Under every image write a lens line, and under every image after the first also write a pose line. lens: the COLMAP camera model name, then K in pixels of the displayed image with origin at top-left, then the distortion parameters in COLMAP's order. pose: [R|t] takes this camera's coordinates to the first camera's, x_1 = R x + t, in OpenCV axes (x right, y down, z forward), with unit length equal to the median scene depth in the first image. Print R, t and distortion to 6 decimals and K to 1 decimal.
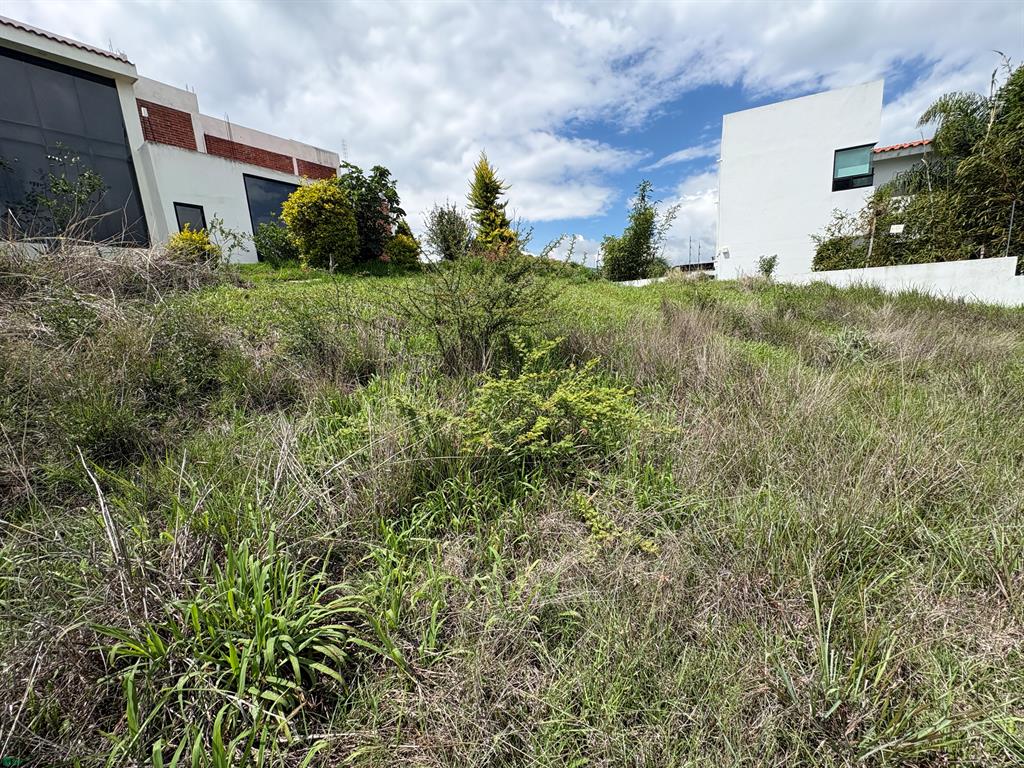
lens RADIAL K [[409.3, 0, 512.1], [0, 409.3, 381.5], [0, 0, 1]] dist [-0.000150, 0.000542]
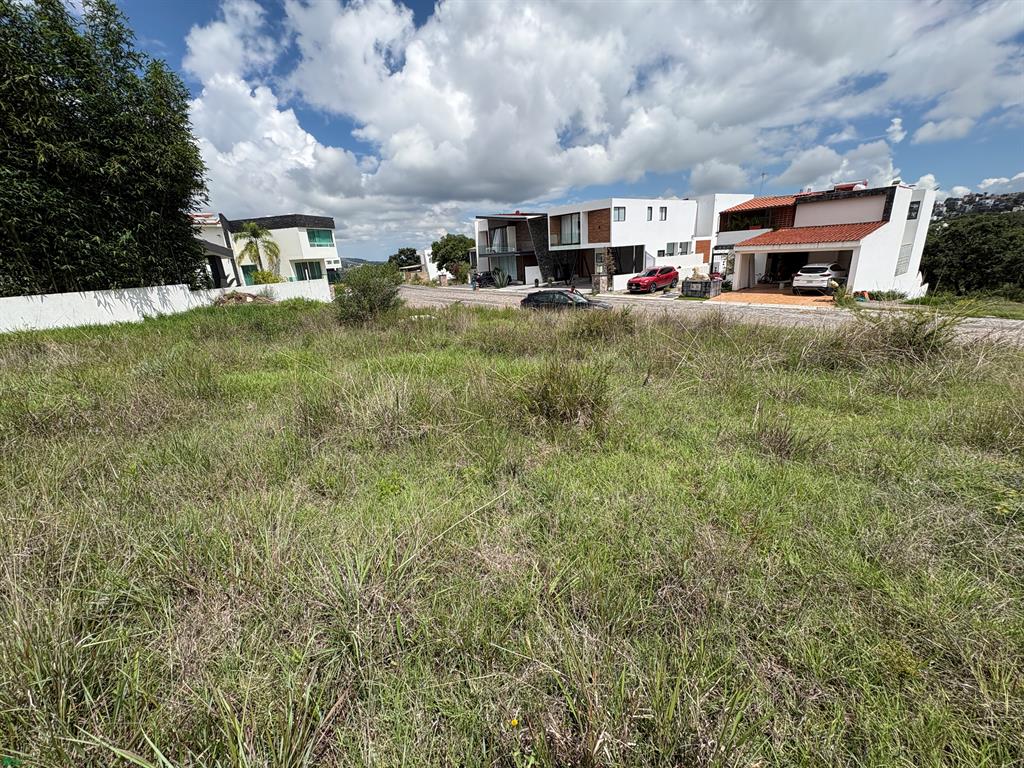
lens RADIAL K [[408.8, 0, 513.6], [0, 408.8, 381.8], [0, 0, 1]] dist [0.001701, -0.000042]
pose [[-0.345242, -0.196286, 0.917758, -0.004901], [0.257032, 0.920722, 0.293609, -0.014770], [-0.902631, 0.337259, -0.267420, 0.037001]]
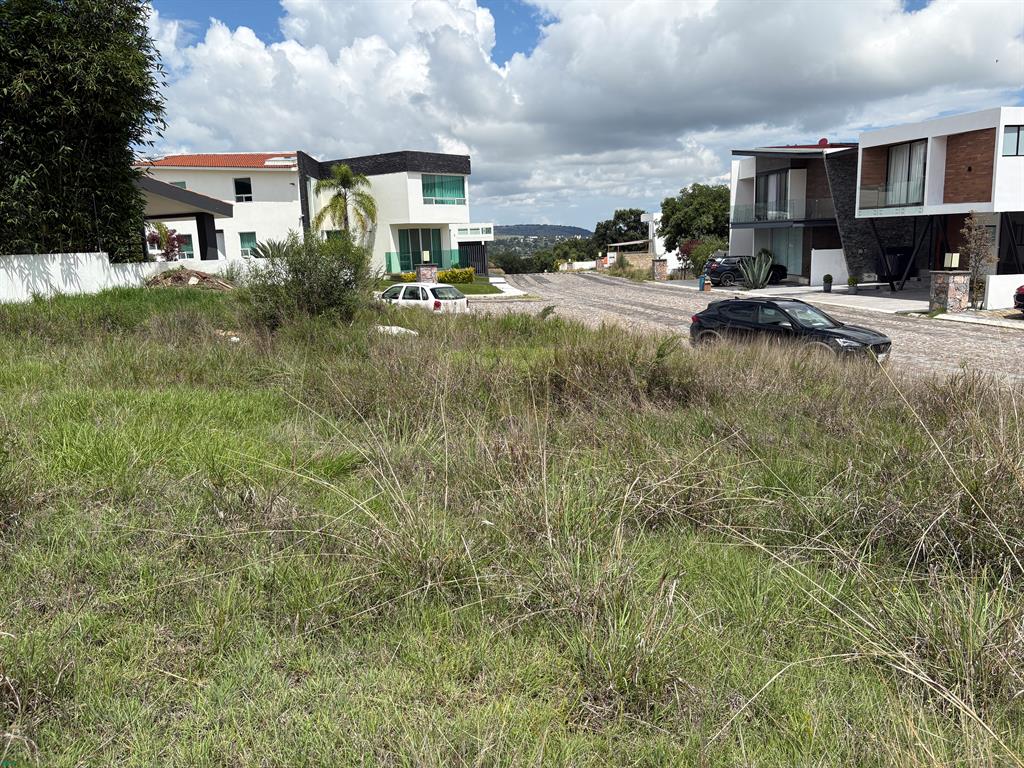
lens RADIAL K [[776.0, 0, 519.7], [0, 776.0, 379.3], [0, 0, 1]] dist [0.045405, -0.054218]
pose [[0.060735, -0.116349, 0.991350, 0.005059], [0.215468, 0.971295, 0.100795, 0.076823], [-0.974620, 0.207482, 0.084061, -0.335773]]
